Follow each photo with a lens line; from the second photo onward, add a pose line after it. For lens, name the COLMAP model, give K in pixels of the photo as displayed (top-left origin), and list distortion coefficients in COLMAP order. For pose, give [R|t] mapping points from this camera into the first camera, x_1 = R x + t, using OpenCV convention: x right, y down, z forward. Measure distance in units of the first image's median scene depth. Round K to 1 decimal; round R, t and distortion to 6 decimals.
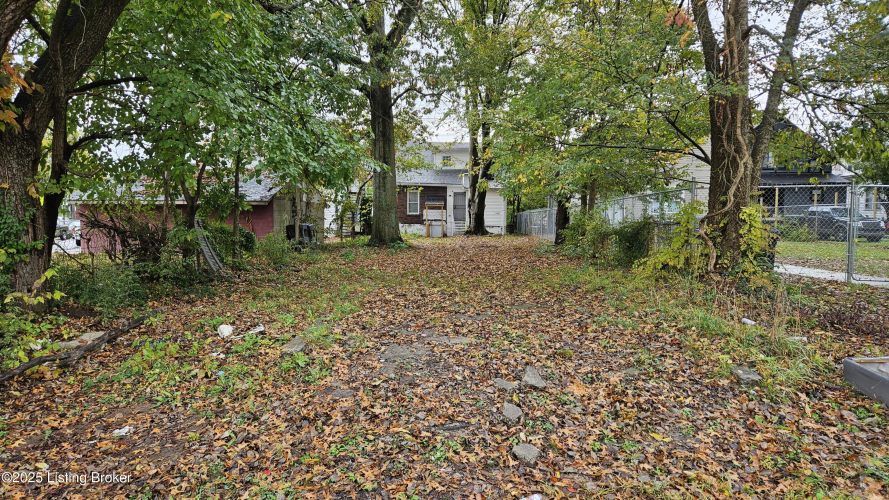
lens RADIAL K [[585.4, 0, 436.5], [0, 585.4, 252.0], [0, 0, 1]] dist [0.078424, -0.070654]
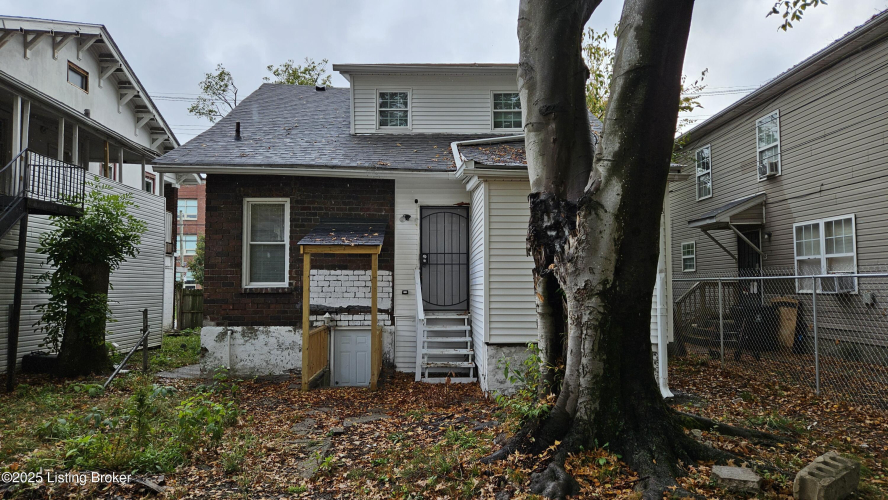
lens RADIAL K [[584.7, 0, 436.0], [0, 584.7, 252.0], [0, 0, 1]] dist [0.078424, -0.070654]
pose [[0.996290, -0.002623, 0.086023, 0.016145], [0.012272, 0.993651, -0.111838, -0.059430], [-0.085183, 0.112479, 0.989996, 0.866919]]
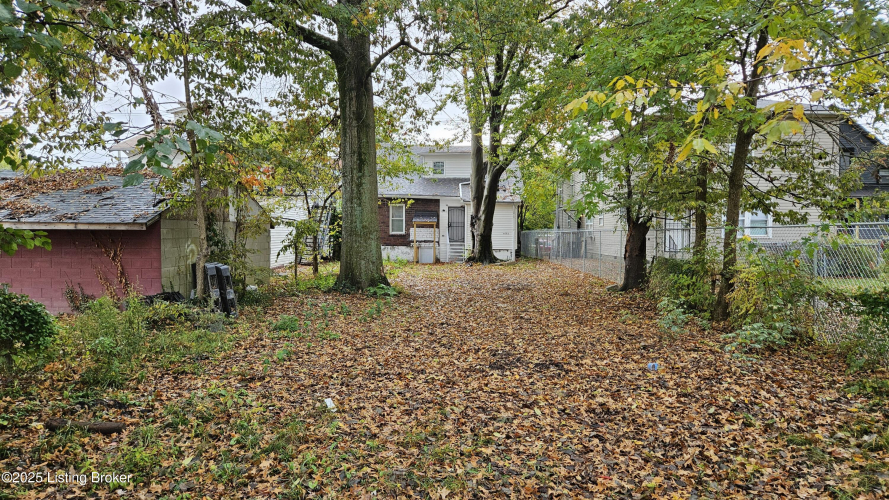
lens RADIAL K [[585.4, 0, 436.5], [0, 585.4, 252.0], [0, 0, 1]] dist [0.078424, -0.070654]
pose [[0.999282, -0.002065, 0.037830, -0.019740], [0.002912, 0.999746, -0.022336, -0.026040], [-0.037774, 0.022431, 0.999035, 0.243017]]
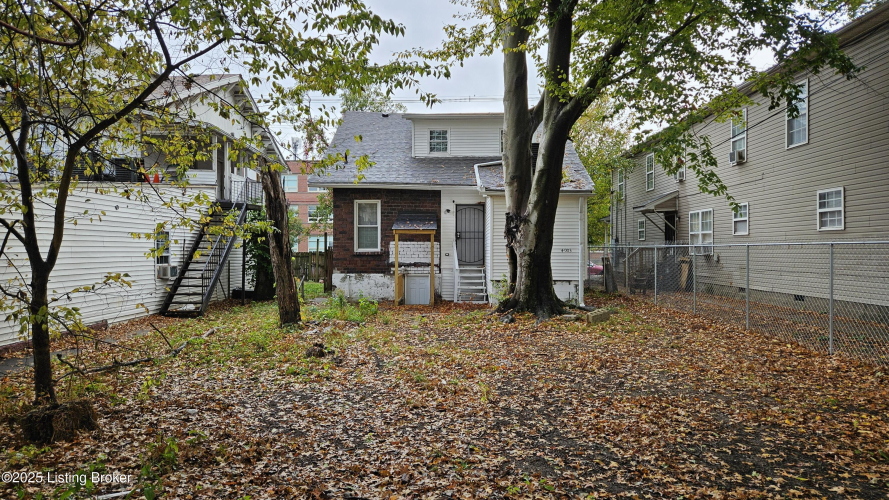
lens RADIAL K [[585.4, 0, 436.5], [0, 585.4, 252.0], [0, 0, 1]] dist [0.078424, -0.070654]
pose [[0.999071, -0.007489, 0.042432, -0.006195], [0.009605, 0.998709, -0.049871, -0.048697], [-0.042003, 0.050232, 0.997854, 0.641447]]
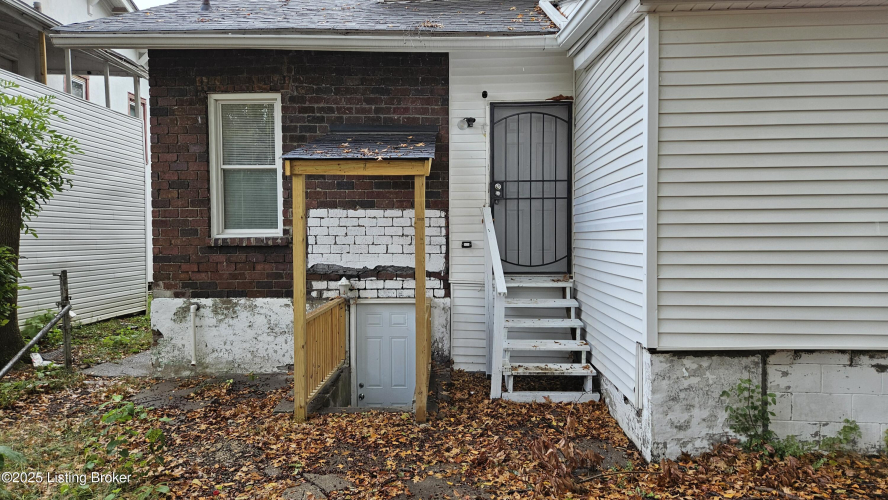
lens RADIAL K [[584.7, 0, 436.0], [0, 584.7, 252.0], [0, 0, 1]] dist [0.078424, -0.070654]
pose [[0.999637, -0.012606, 0.023816, 0.011605], [0.013215, 0.999585, -0.025594, -0.065866], [-0.023483, 0.025899, 0.999389, 0.985790]]
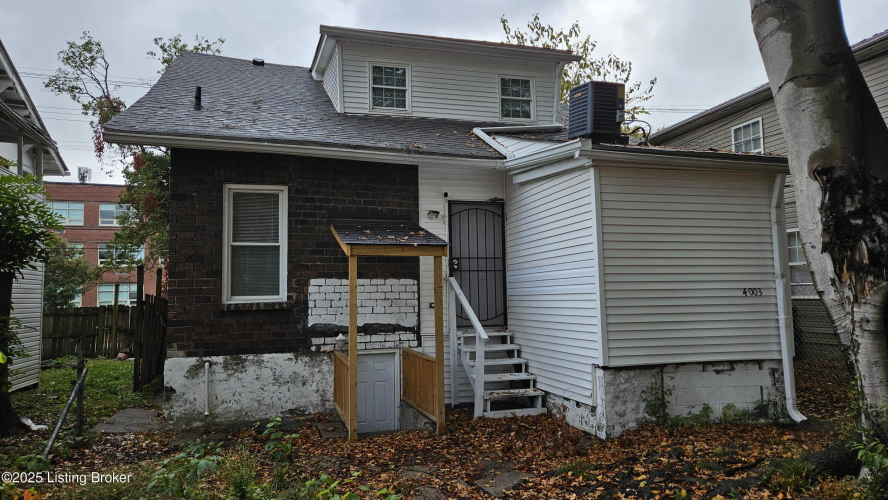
lens RADIAL K [[584.7, 0, 436.0], [0, 584.7, 252.0], [0, 0, 1]] dist [0.078424, -0.070654]
pose [[0.941460, 0.002872, 0.337111, -0.058479], [0.041587, 0.991337, -0.124588, -0.064426], [-0.334549, 0.131314, 0.933185, 0.937947]]
